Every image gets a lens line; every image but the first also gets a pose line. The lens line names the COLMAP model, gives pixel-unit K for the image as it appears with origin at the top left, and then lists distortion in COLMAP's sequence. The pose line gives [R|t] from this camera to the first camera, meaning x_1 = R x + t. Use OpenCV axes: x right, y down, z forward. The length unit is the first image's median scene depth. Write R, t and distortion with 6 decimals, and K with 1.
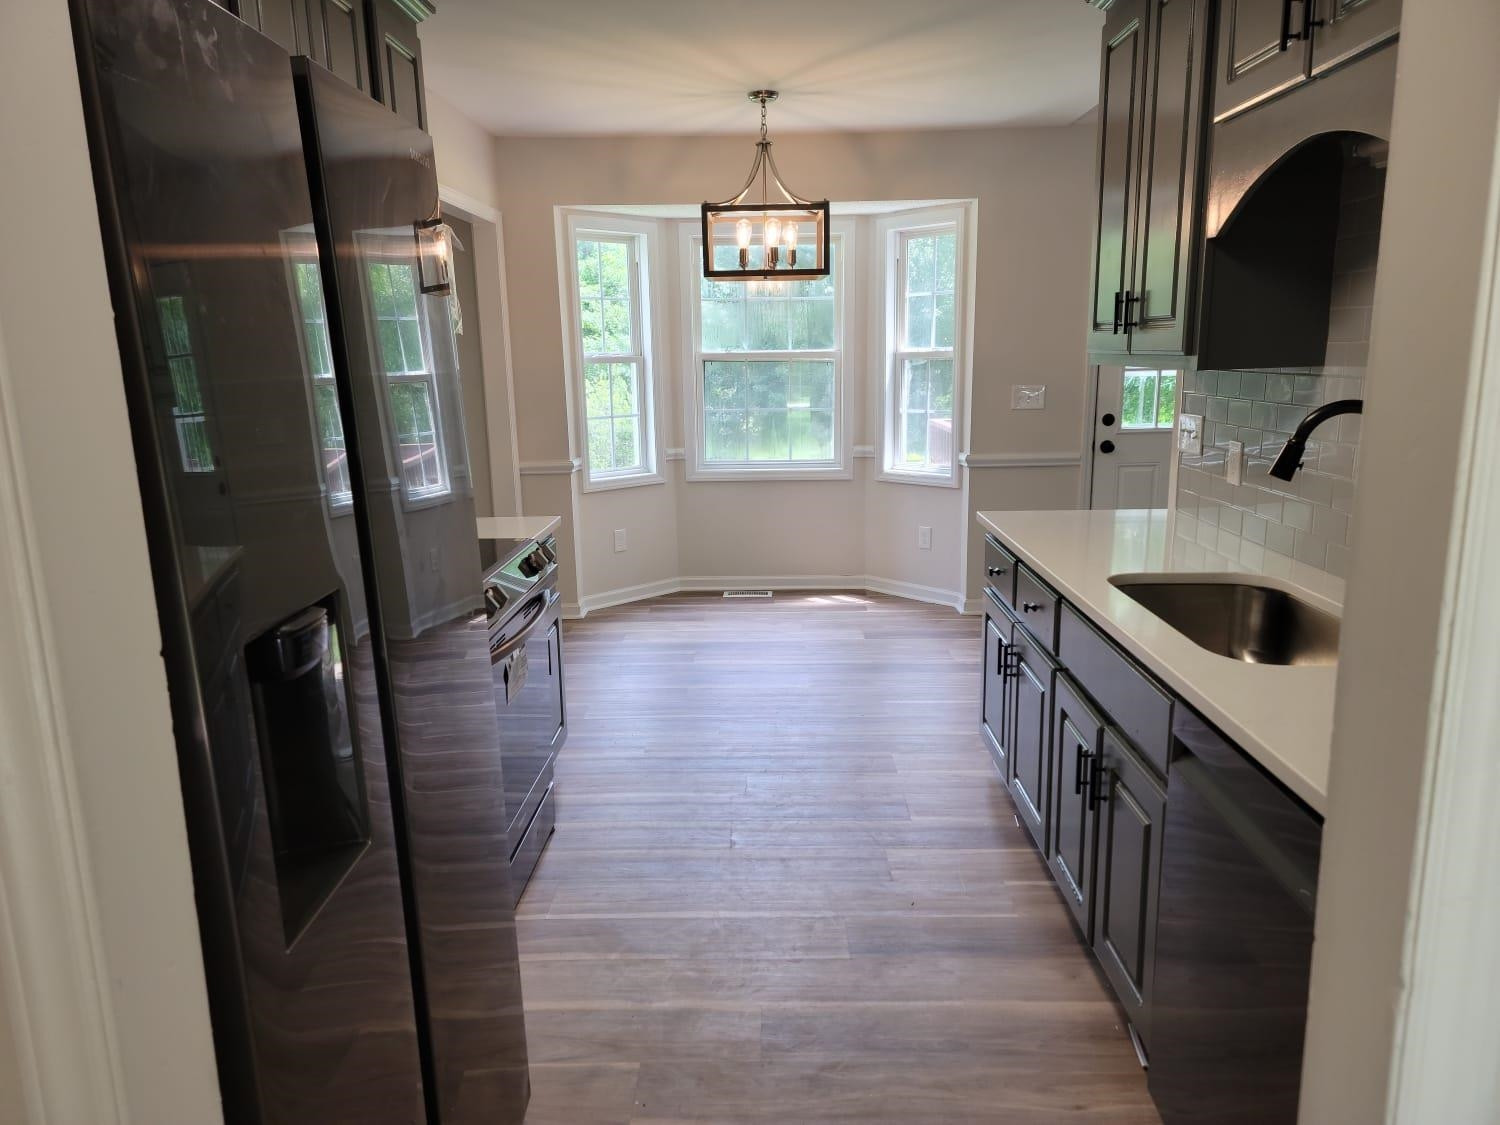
lens RADIAL K [[1035.6, 0, 761.5], [0, 1035.6, 563.7], [0, 0, 1]] dist [0.096432, -0.085307]
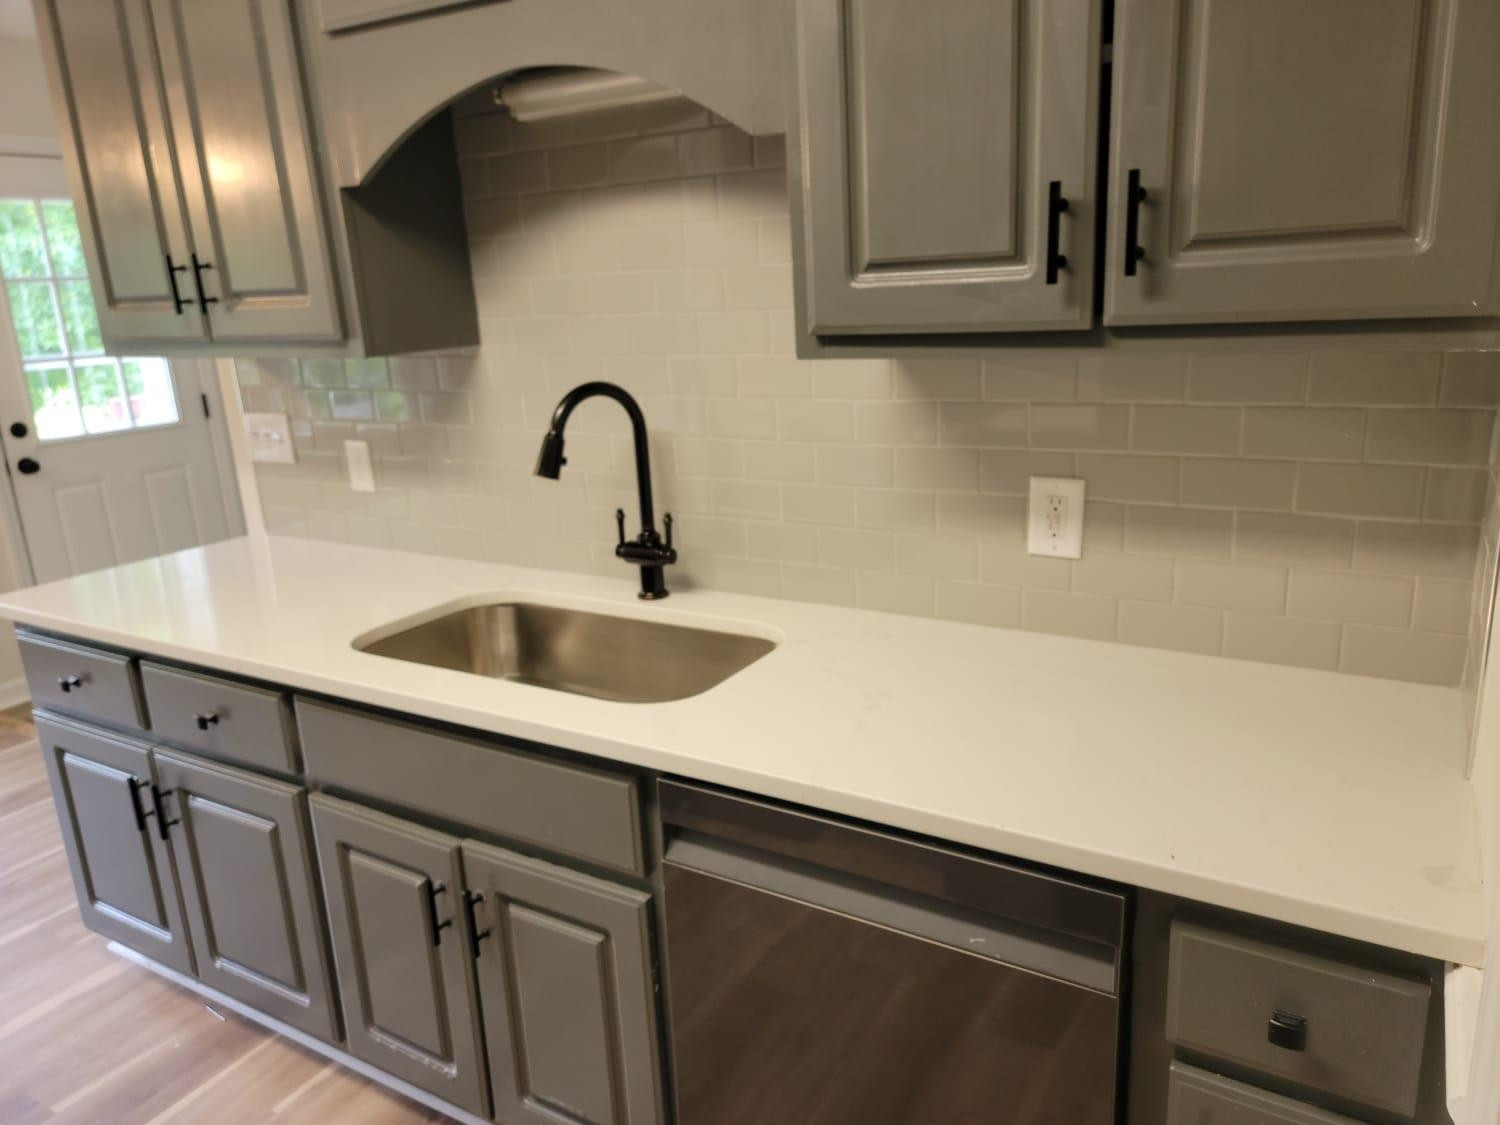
lens RADIAL K [[1044.7, 0, 769.6], [0, 1044.7, 556.2], [0, 0, 1]] dist [0.081780, -0.075596]
pose [[0.494771, -0.229479, 0.838177, -0.065587], [0.216916, 0.966587, 0.136591, -0.043373], [-0.841516, 0.114232, 0.528017, 0.180942]]
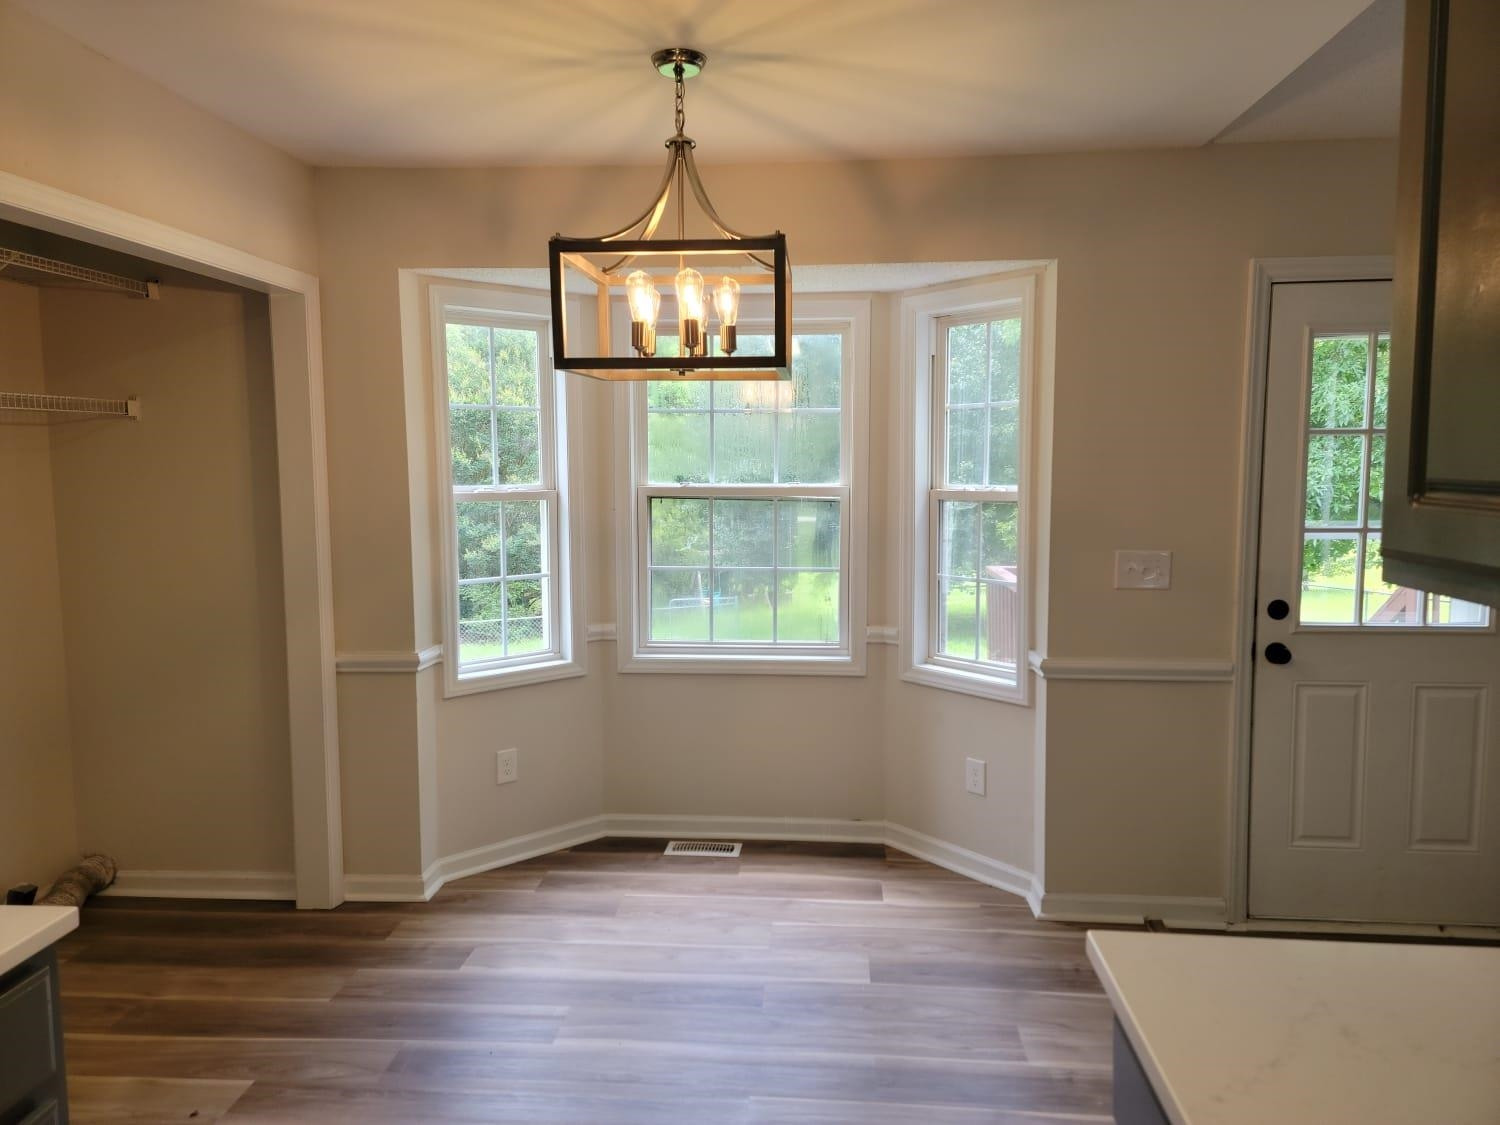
lens RADIAL K [[1031.7, 0, 756.5], [0, 1031.7, 548.3], [0, 0, 1]] dist [0.089180, -0.074476]
pose [[0.997797, 0.018173, -0.063797, 0.072978], [-0.025594, 0.992742, -0.117508, -0.102704], [0.061199, 0.118882, 0.991021, 0.408783]]
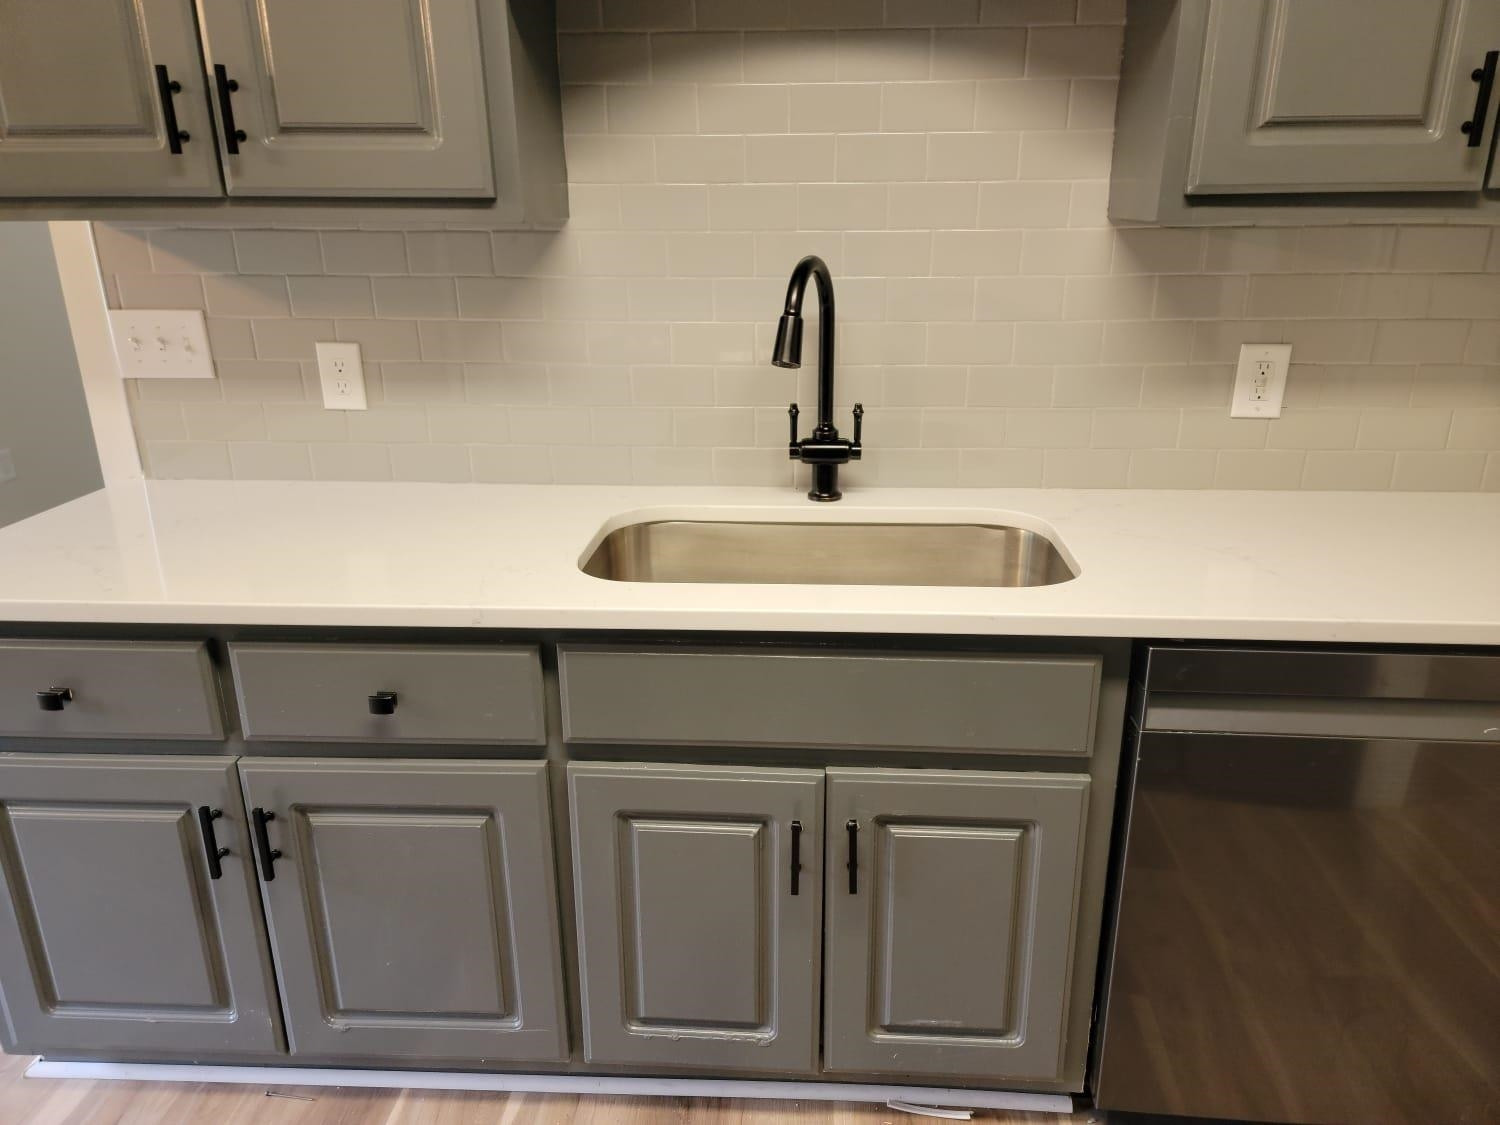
lens RADIAL K [[1039.5, 0, 762.0], [0, 1039.5, 560.3], [0, 0, 1]] dist [0.089186, -0.081066]
pose [[0.036408, -0.309846, 0.950090, -0.116863], [0.208714, 0.932111, 0.295984, -0.078428], [-0.977299, 0.187521, 0.098606, 0.431546]]
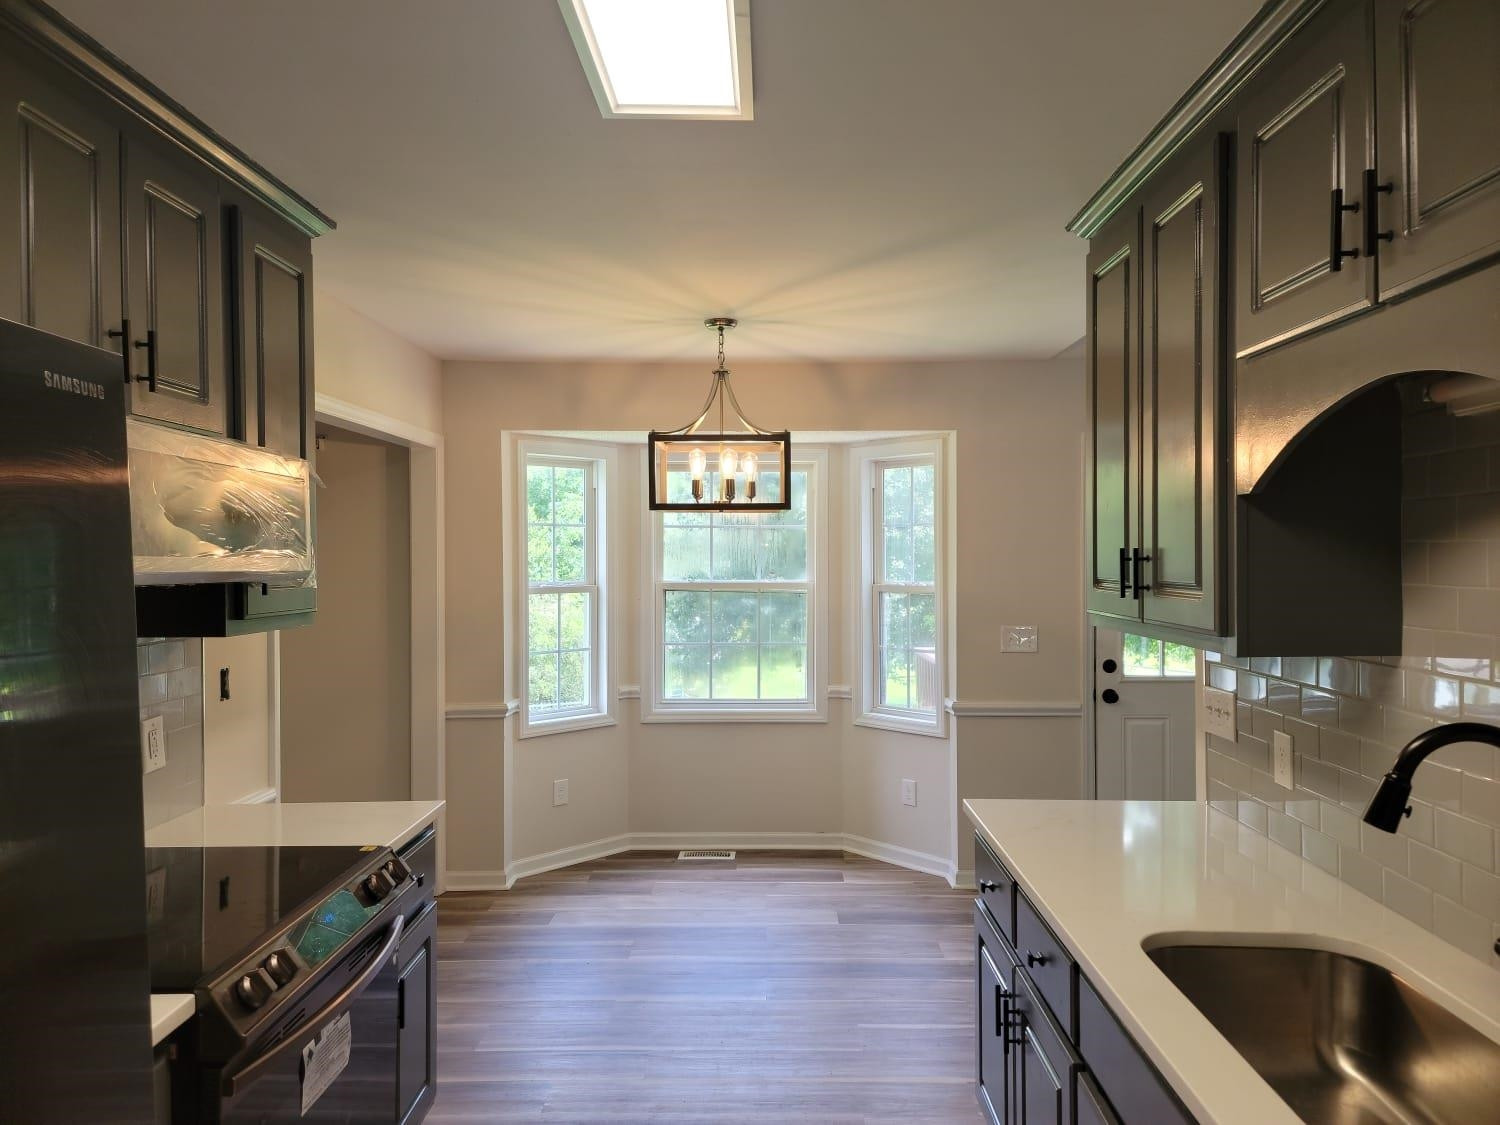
lens RADIAL K [[1035.6, 0, 761.5], [0, 1035.6, 563.7], [0, 0, 1]] dist [0.096432, -0.085307]
pose [[0.999898, 0.013432, 0.004799, 0.031054], [-0.012232, 0.980556, -0.195859, -0.048957], [-0.007336, 0.195781, 0.980620, 0.119305]]
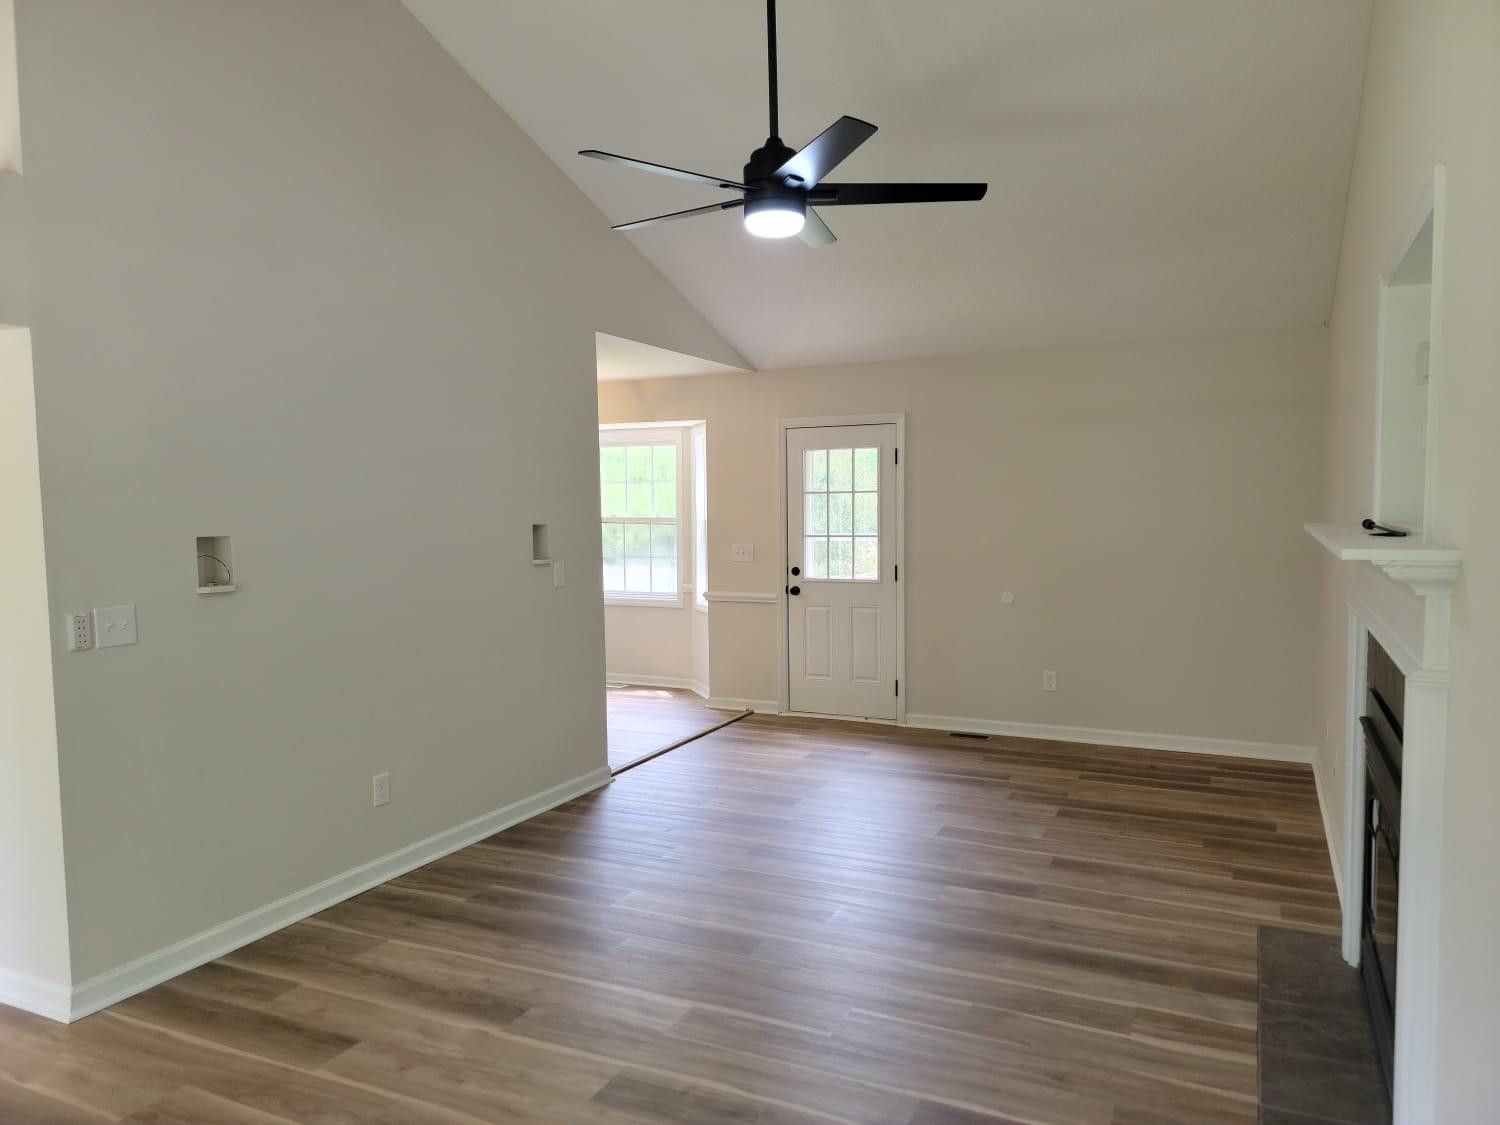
lens RADIAL K [[1031.7, 0, 756.5], [0, 1031.7, 548.3], [0, 0, 1]] dist [0.089180, -0.074476]
pose [[0.907410, 0.024498, -0.419532, 0.937815], [-0.090649, 0.986208, -0.138477, 0.027710], [0.410354, 0.163686, 0.897116, -0.266151]]
